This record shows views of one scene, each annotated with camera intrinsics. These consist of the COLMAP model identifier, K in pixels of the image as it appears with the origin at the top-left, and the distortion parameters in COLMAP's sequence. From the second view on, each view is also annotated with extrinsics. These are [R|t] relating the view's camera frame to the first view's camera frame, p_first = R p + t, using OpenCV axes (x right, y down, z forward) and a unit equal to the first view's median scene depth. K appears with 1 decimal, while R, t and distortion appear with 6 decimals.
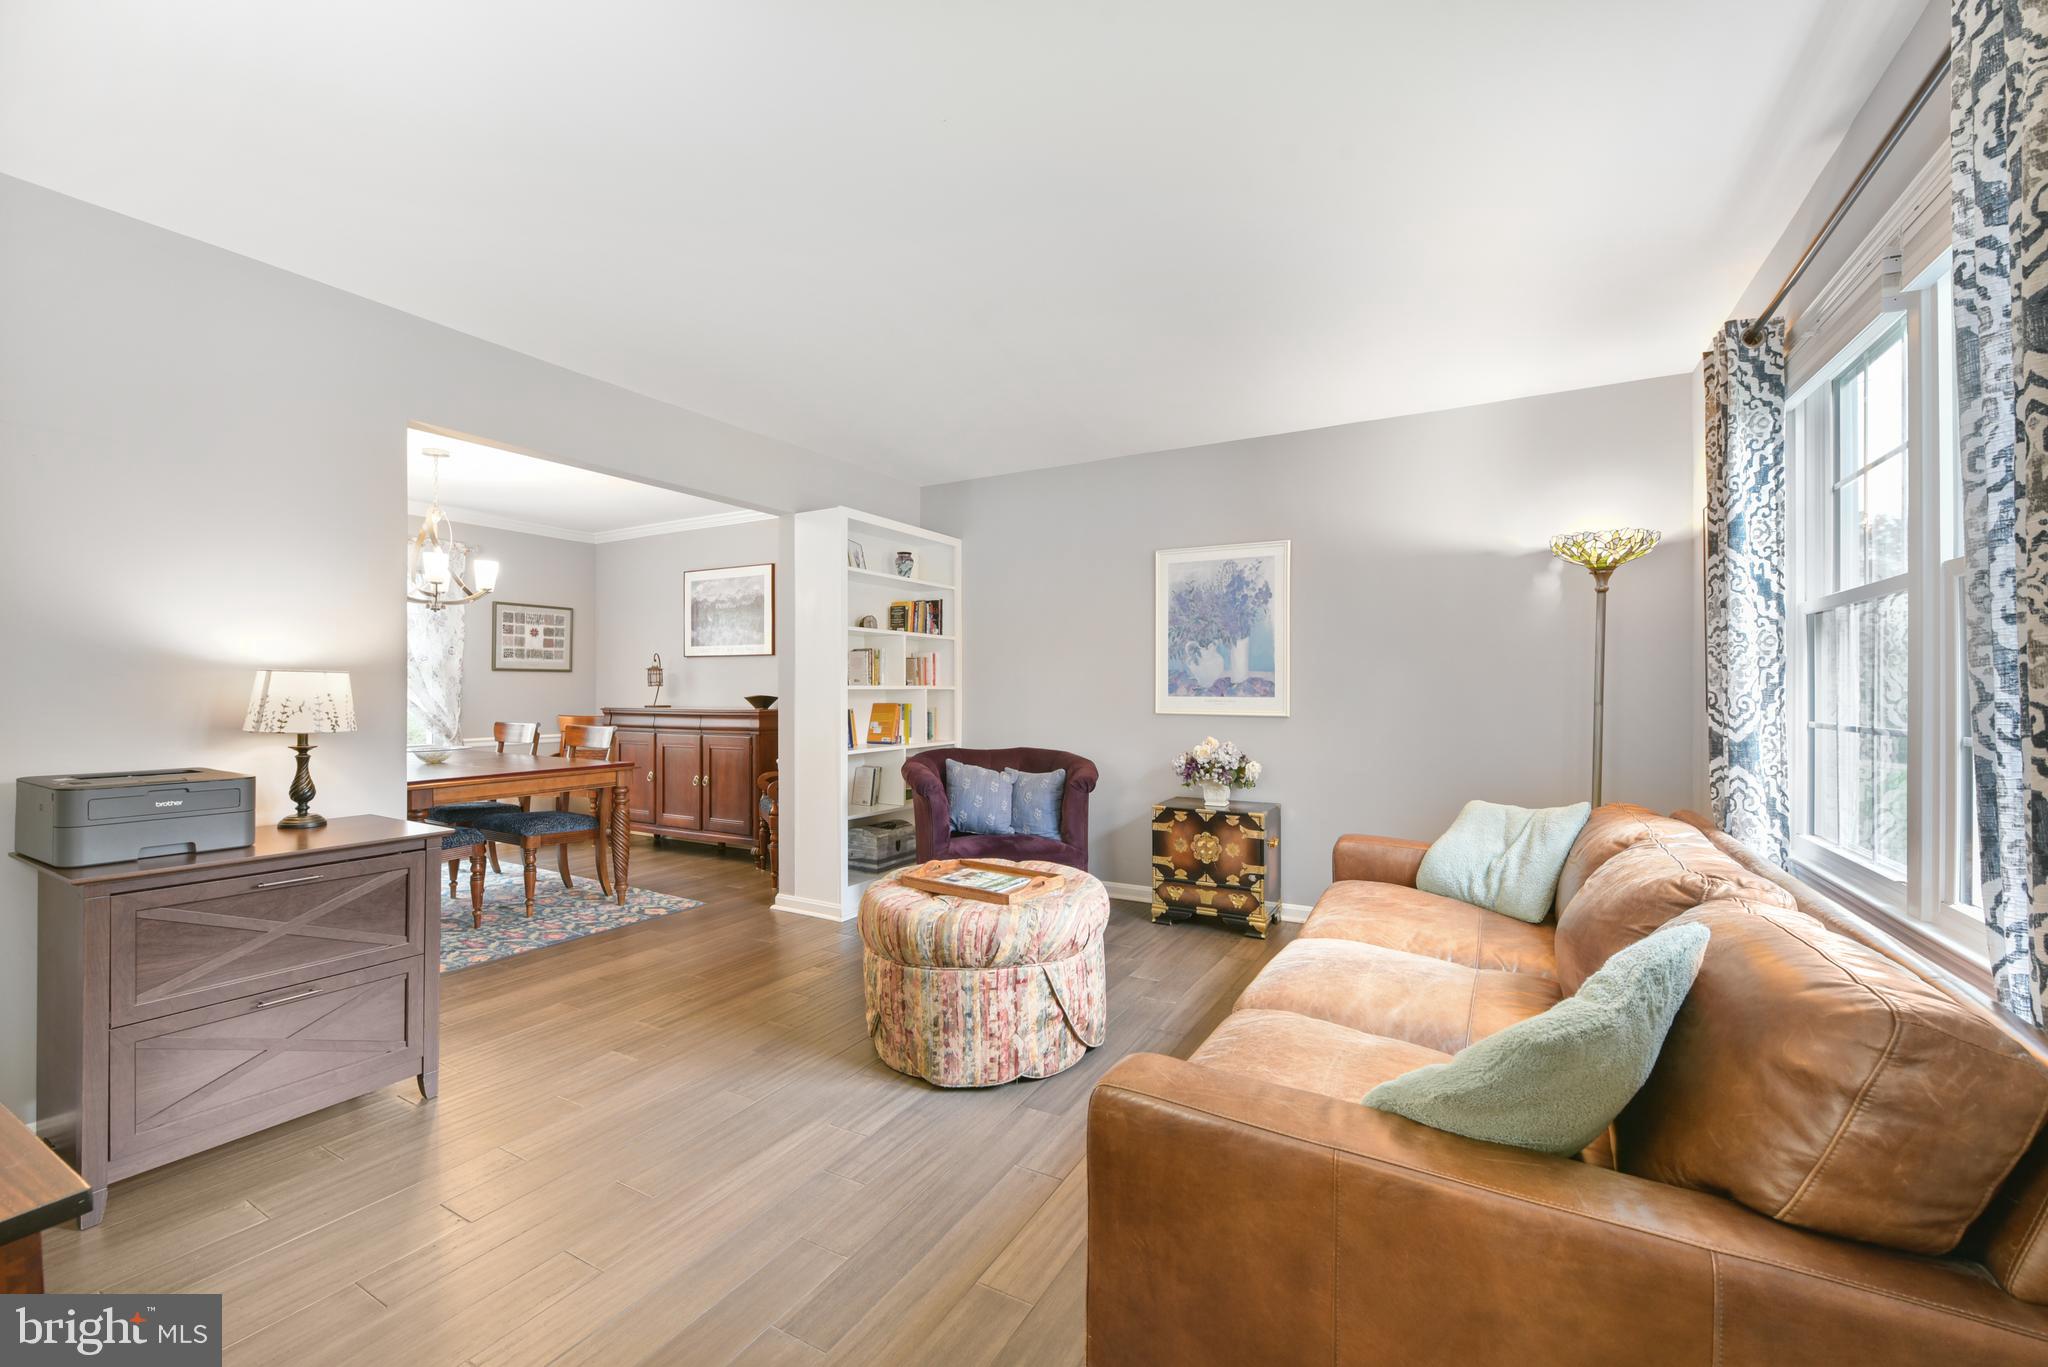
lens RADIAL K [[832.5, 0, 1002.5], [0, 832.5, 685.2], [0, 0, 1]] dist [-0.003035, 0.000196]
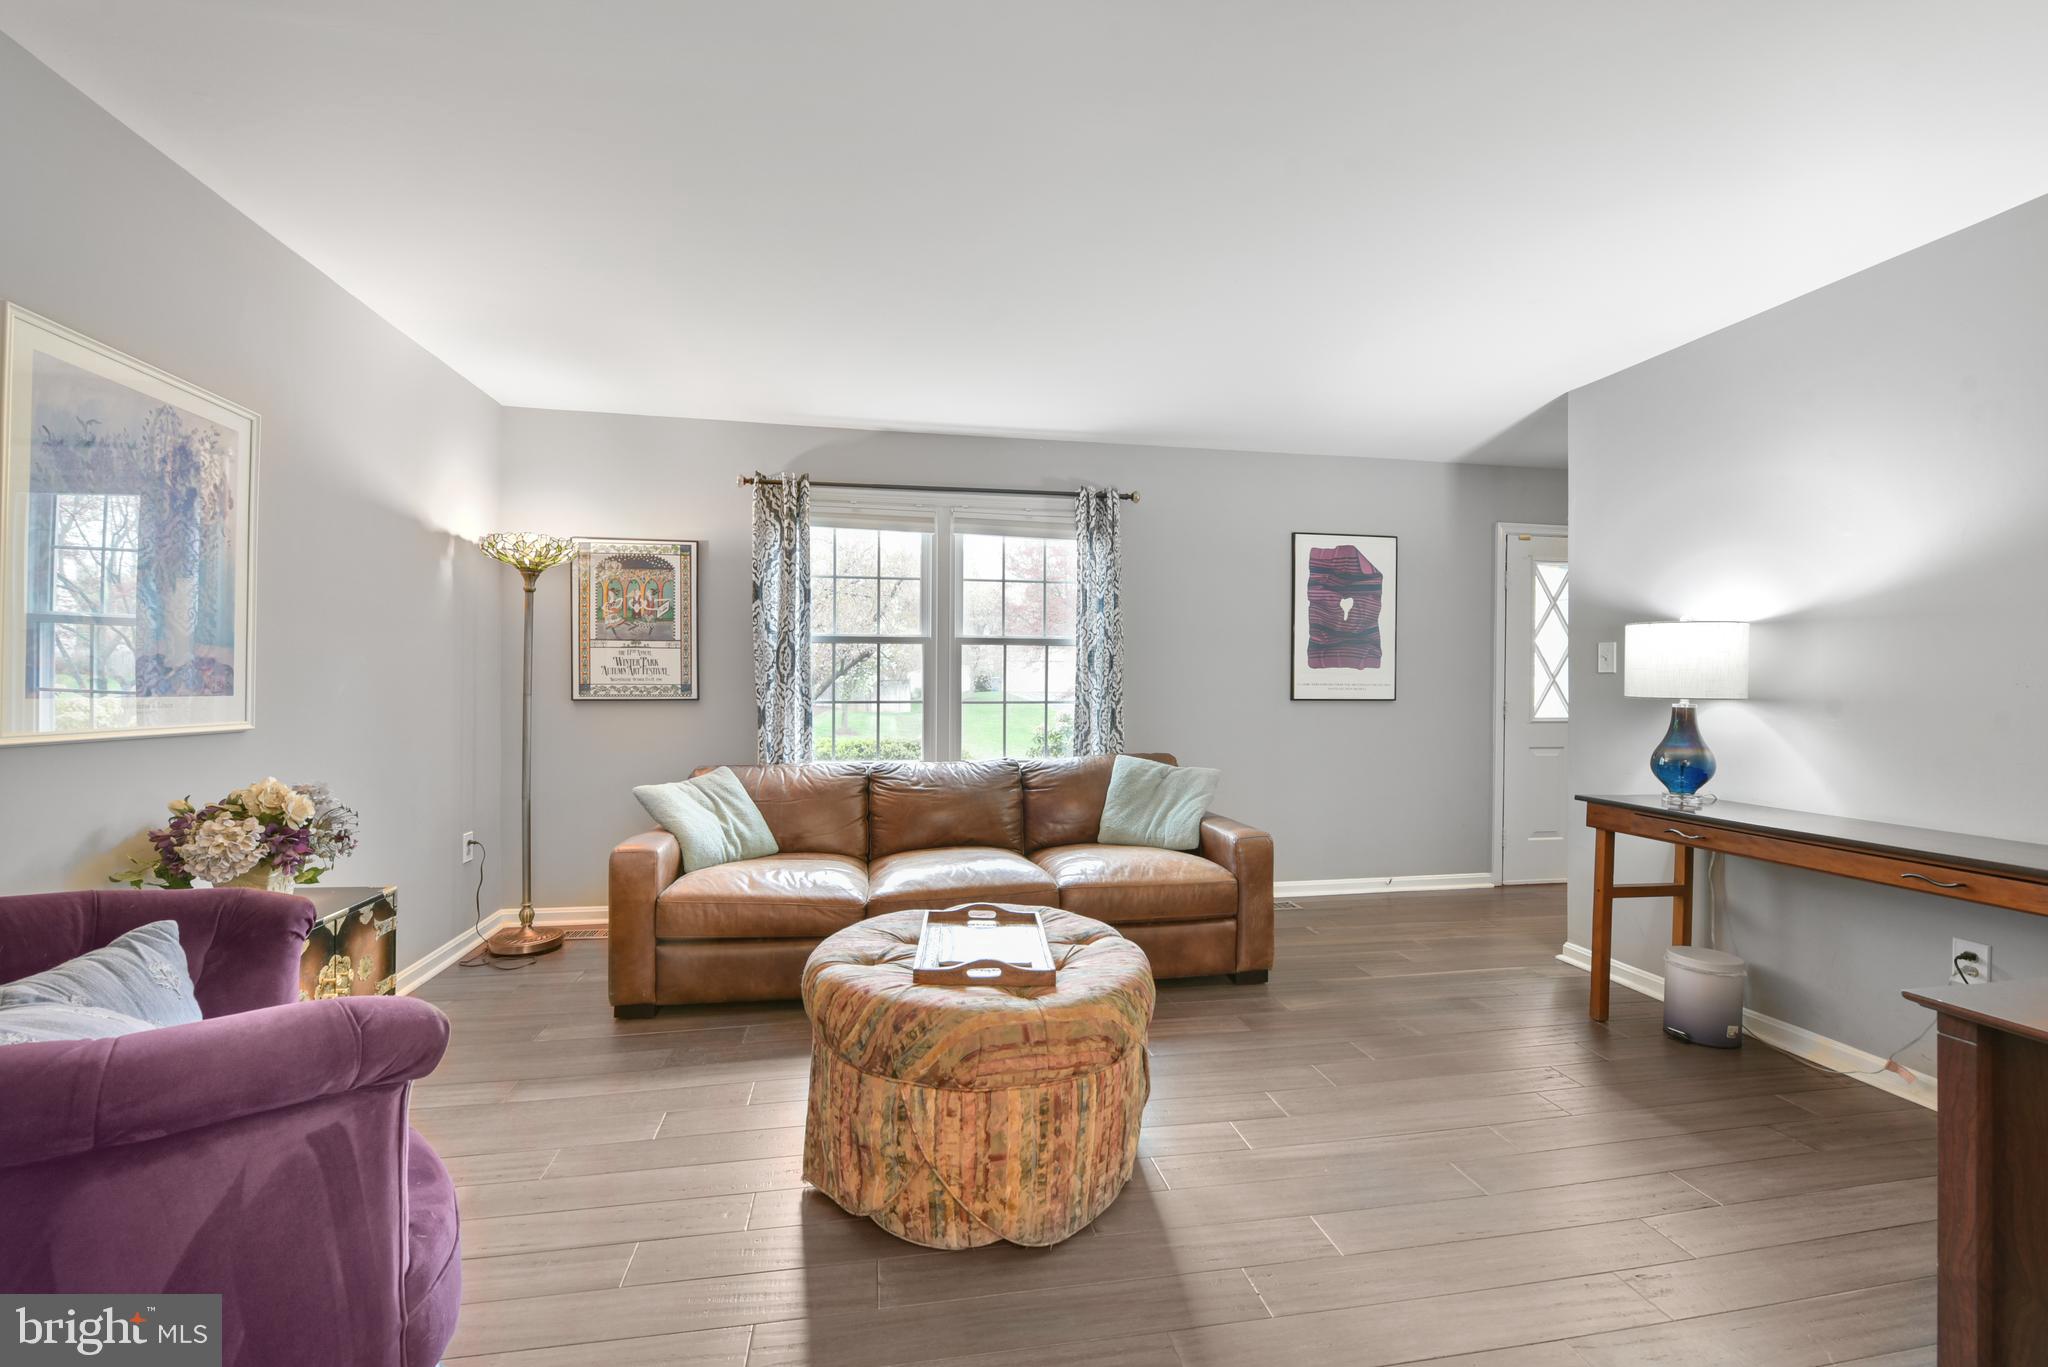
lens RADIAL K [[832.5, 0, 1028.4], [0, 832.5, 680.7], [0, 0, 1]] dist [-0.003035, 0.000196]
pose [[-0.650109, -0.000017, 0.759841, -0.403316], [-0.009516, 0.999922, -0.008120, 0.004207], [-0.759782, -0.012509, -0.650058, 0.953448]]
